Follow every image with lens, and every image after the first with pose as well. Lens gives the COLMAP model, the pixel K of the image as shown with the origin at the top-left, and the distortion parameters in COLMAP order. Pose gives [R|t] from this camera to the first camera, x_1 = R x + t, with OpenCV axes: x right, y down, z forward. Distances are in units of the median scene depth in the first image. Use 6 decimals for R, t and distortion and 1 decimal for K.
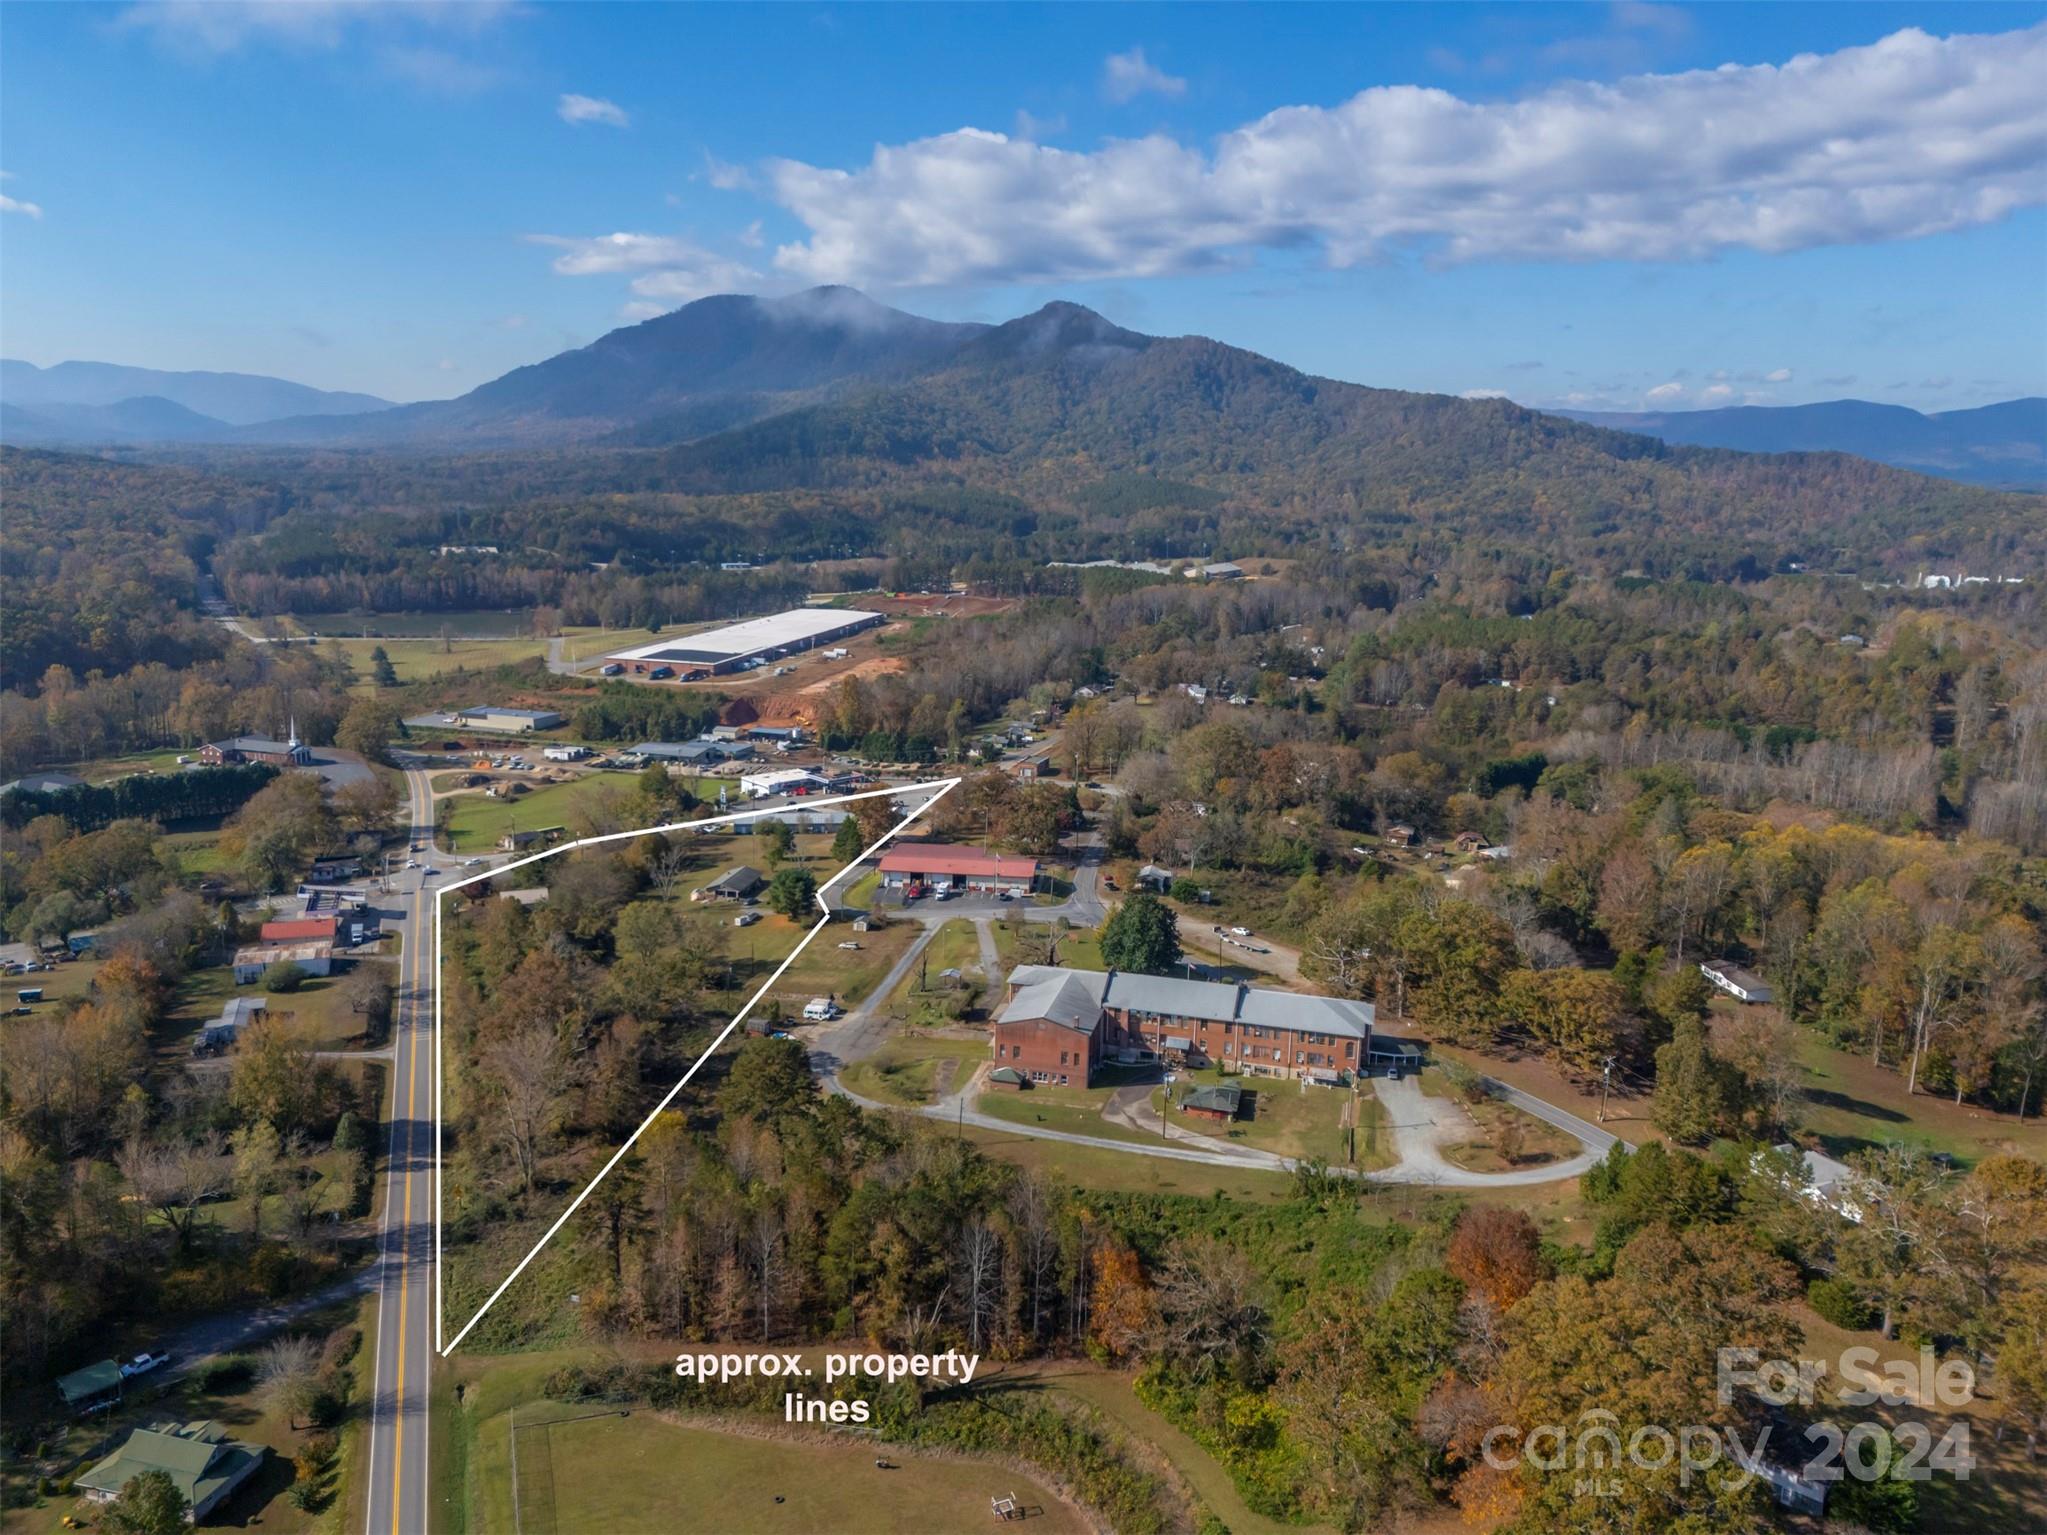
lens RADIAL K [[1498.1, 0, 1028.4], [0, 1498.1, 768.9], [0, 0, 1]] dist [0.090731, -0.063890]
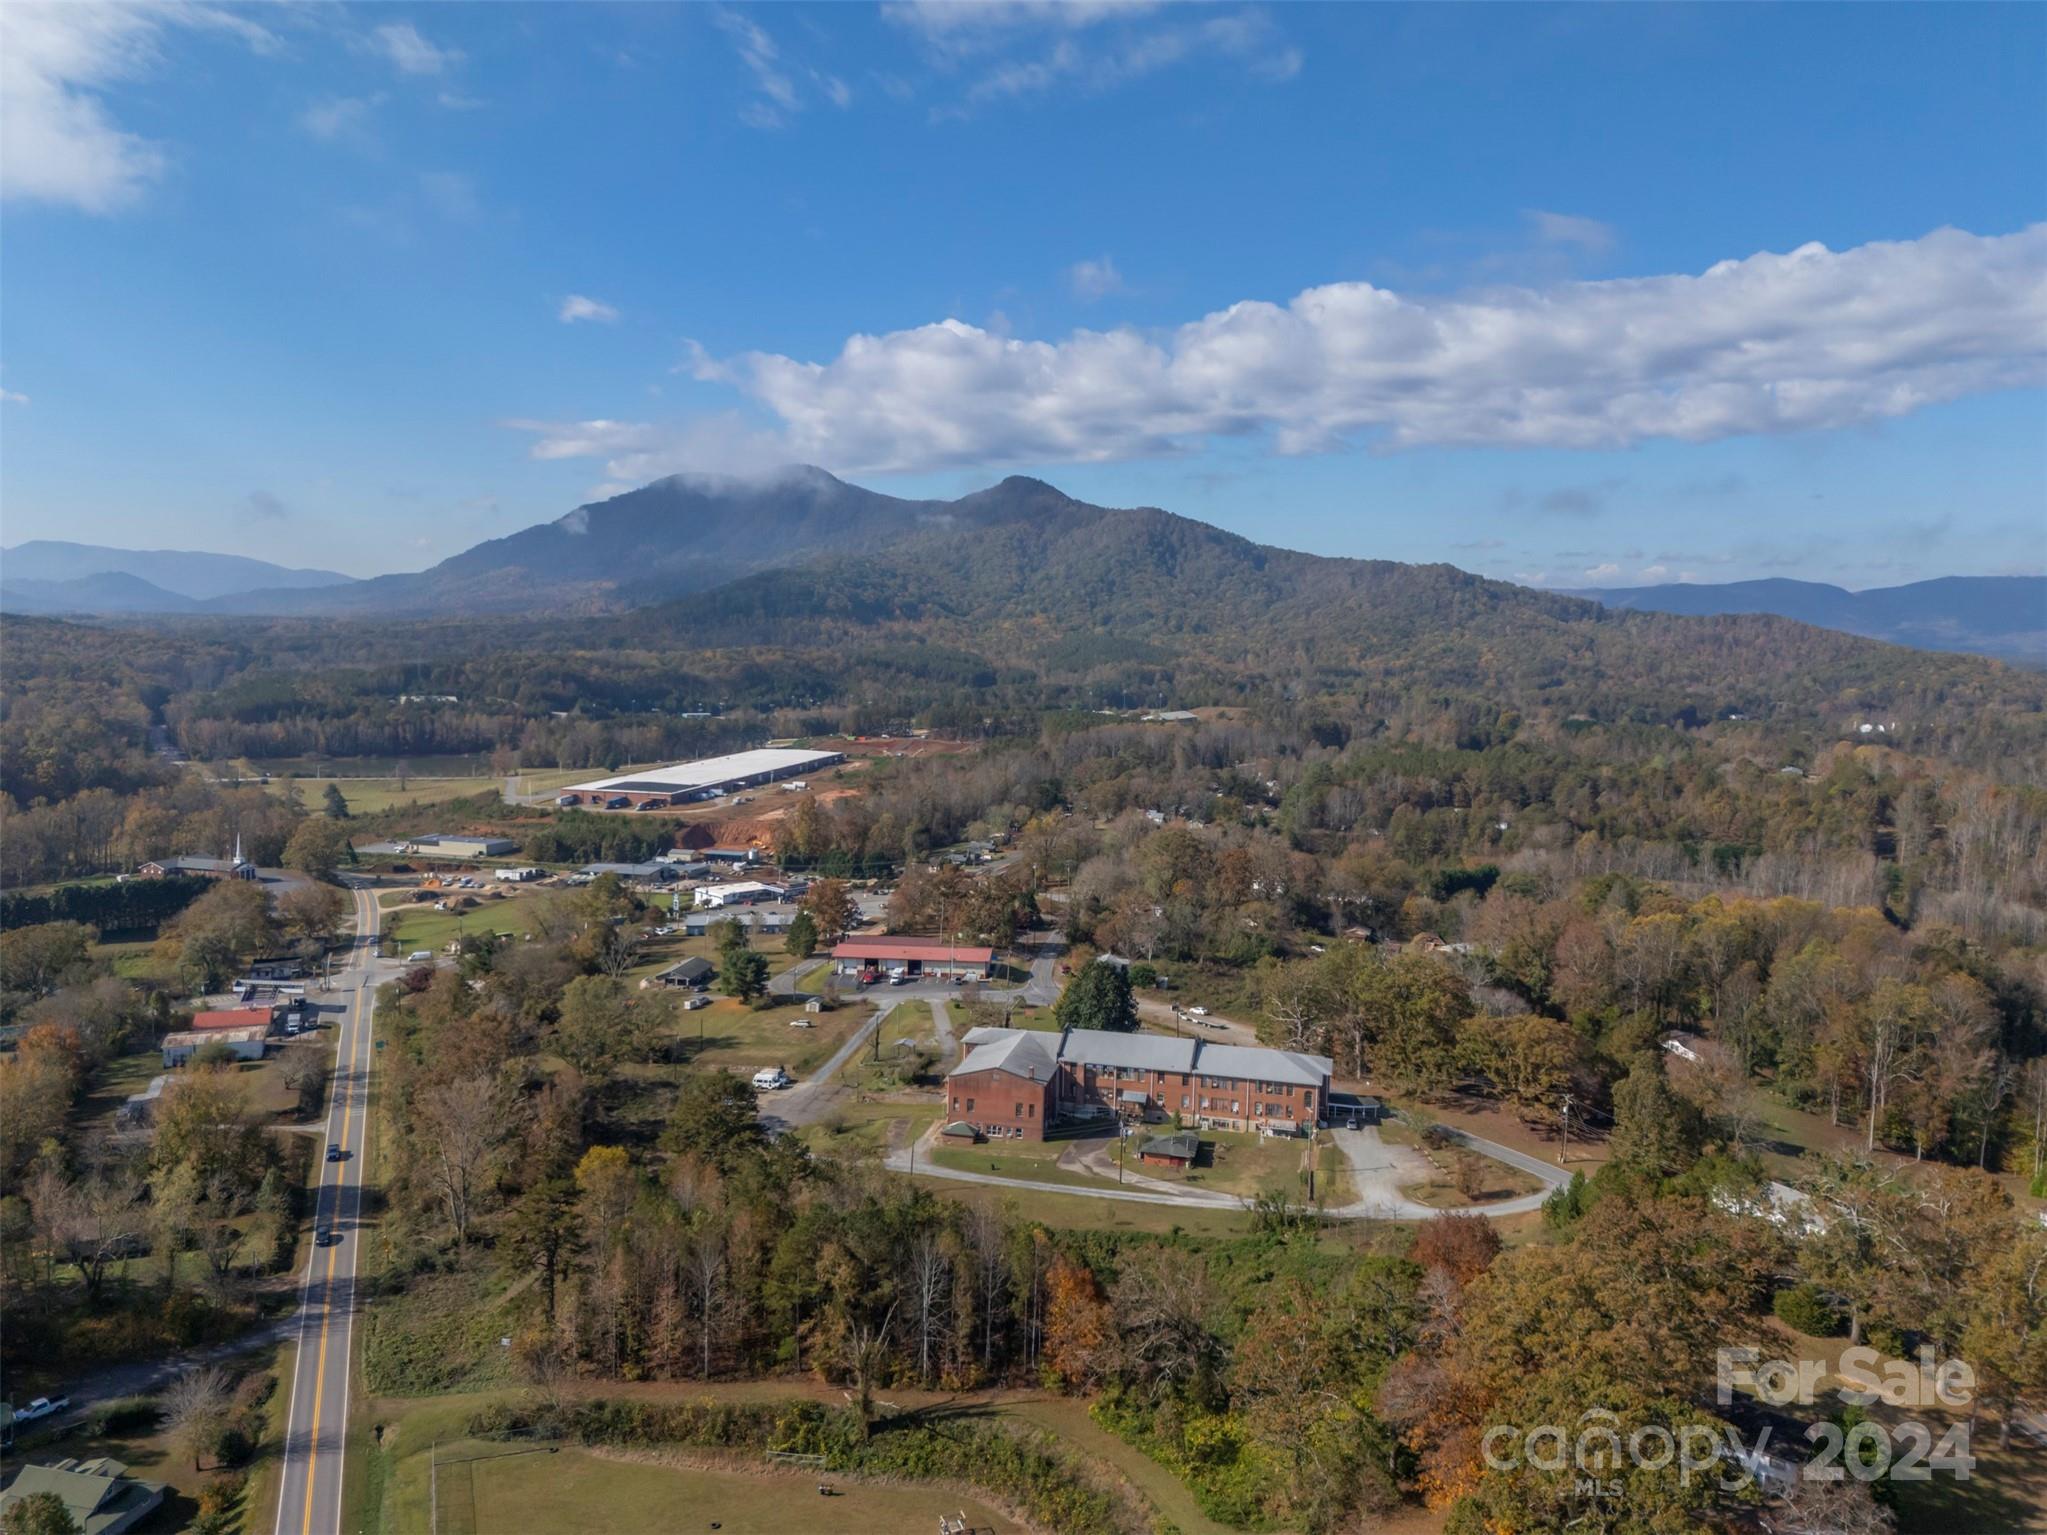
lens RADIAL K [[1498.1, 0, 1028.4], [0, 1498.1, 768.9], [0, 0, 1]] dist [0.090731, -0.063890]
pose [[0.999655, -0.003076, 0.026091, 0.002484], [0.006016, 0.993537, -0.113350, 0.040050], [-0.025574, 0.113468, 0.993213, -0.000034]]
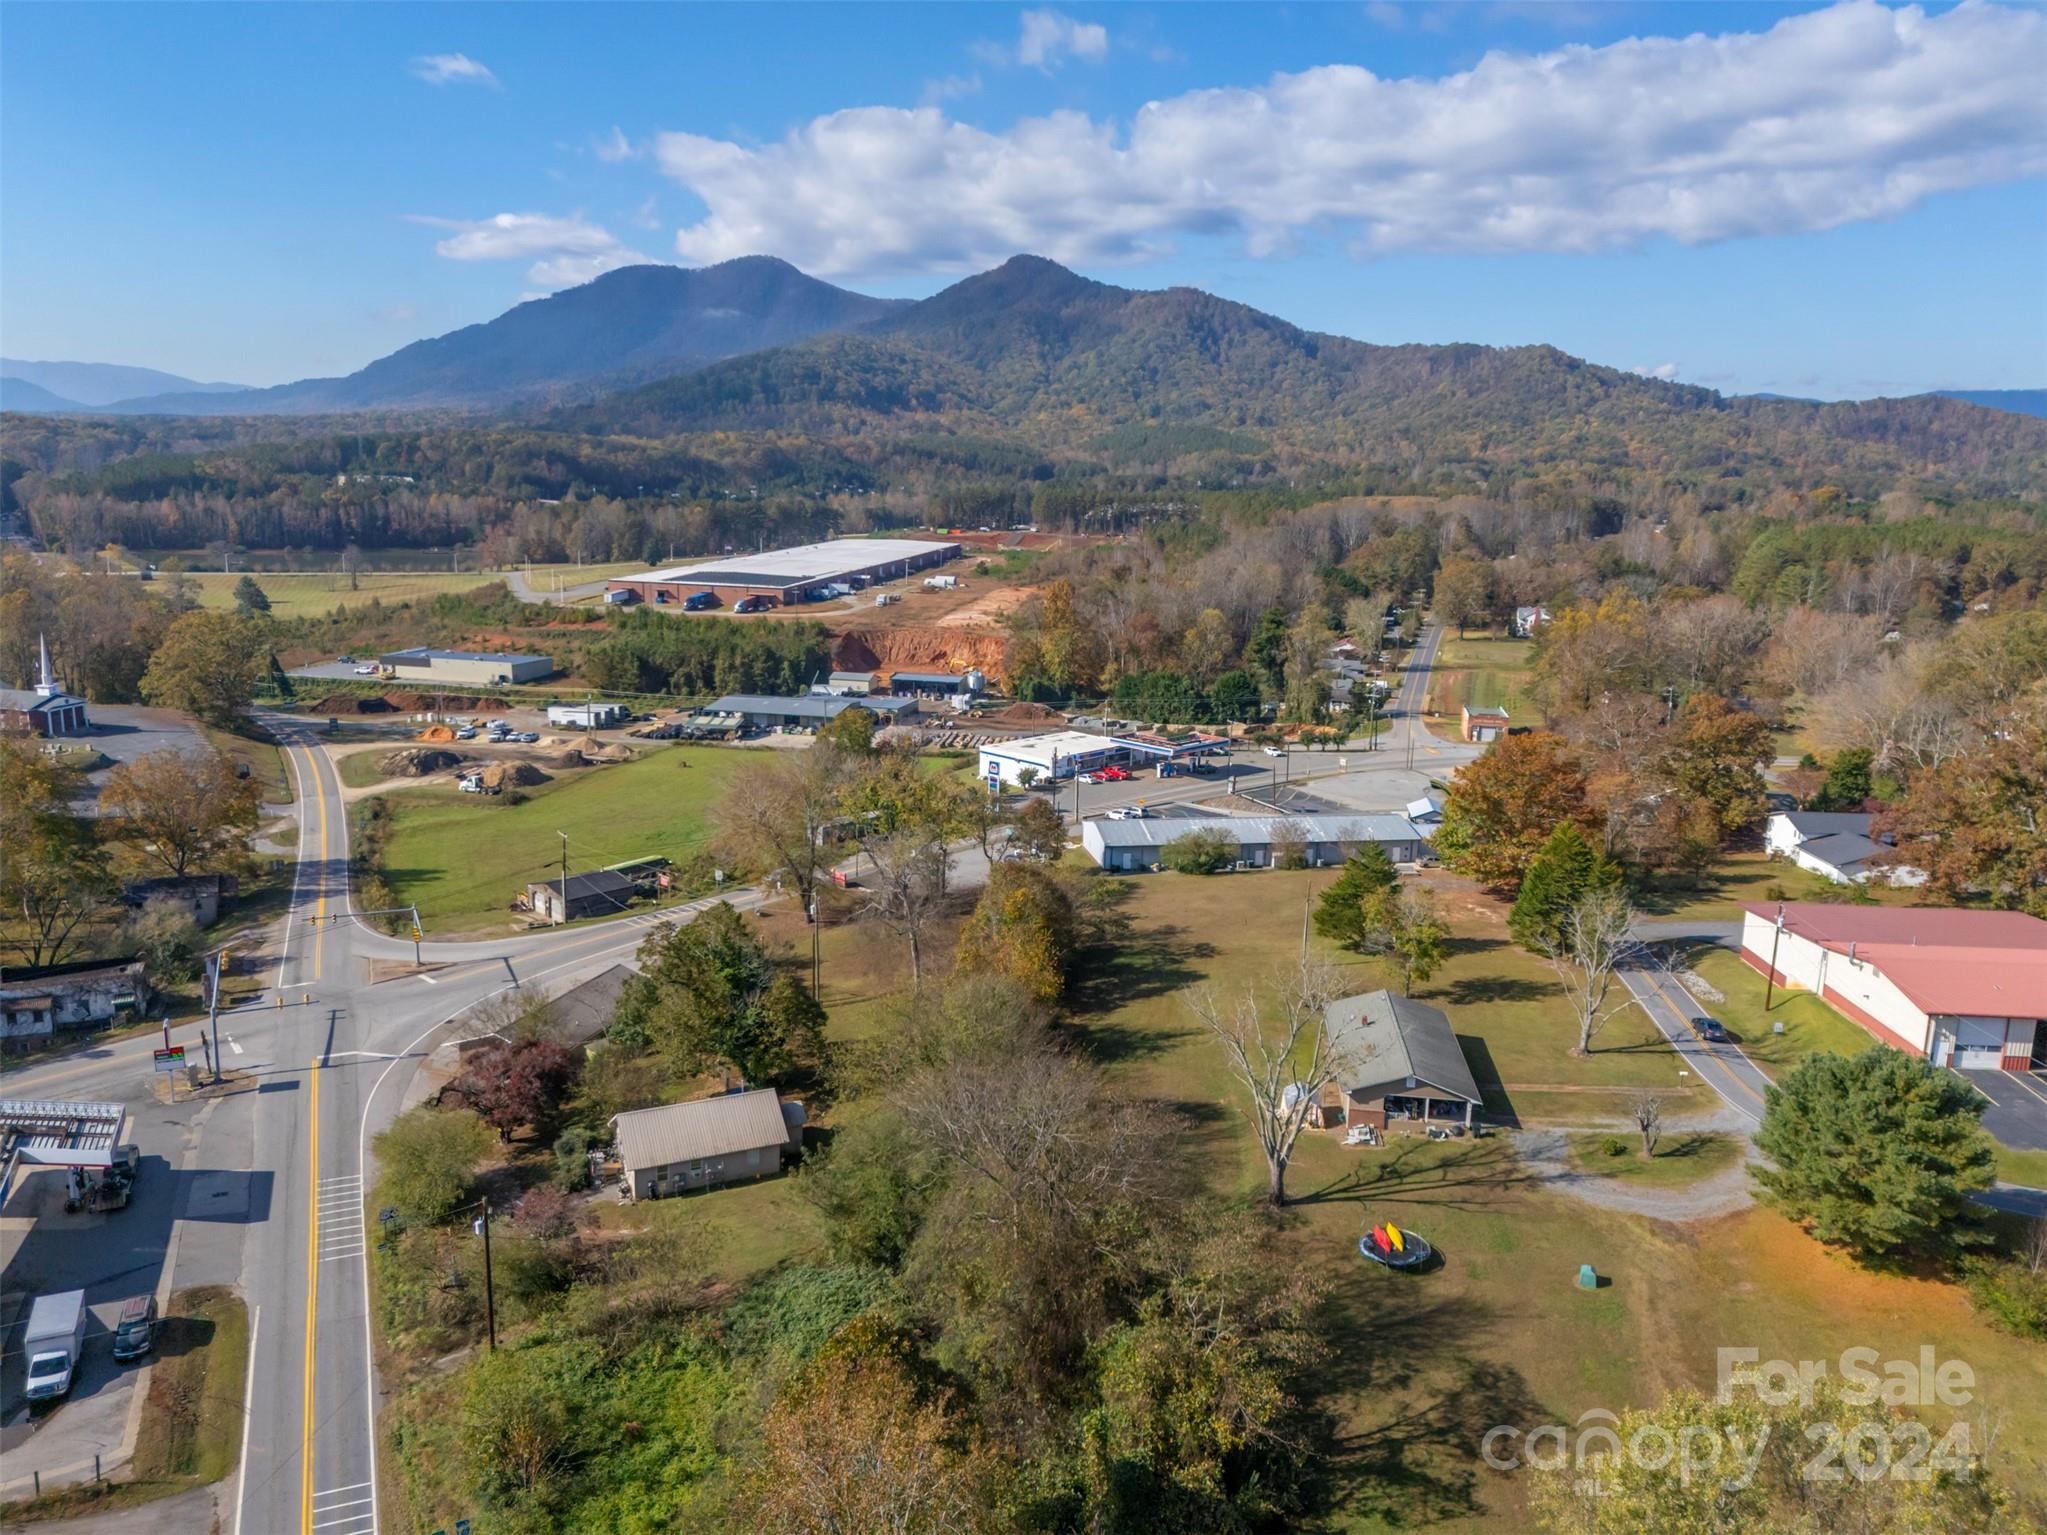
lens RADIAL K [[1498.1, 0, 1028.4], [0, 1498.1, 768.9], [0, 0, 1]] dist [0.090731, -0.063890]
pose [[0.998234, -0.013116, 0.057933, -0.200450], [0.013174, 0.999913, -0.000629, 0.013022], [-0.057920, 0.001392, 0.998320, 0.498446]]
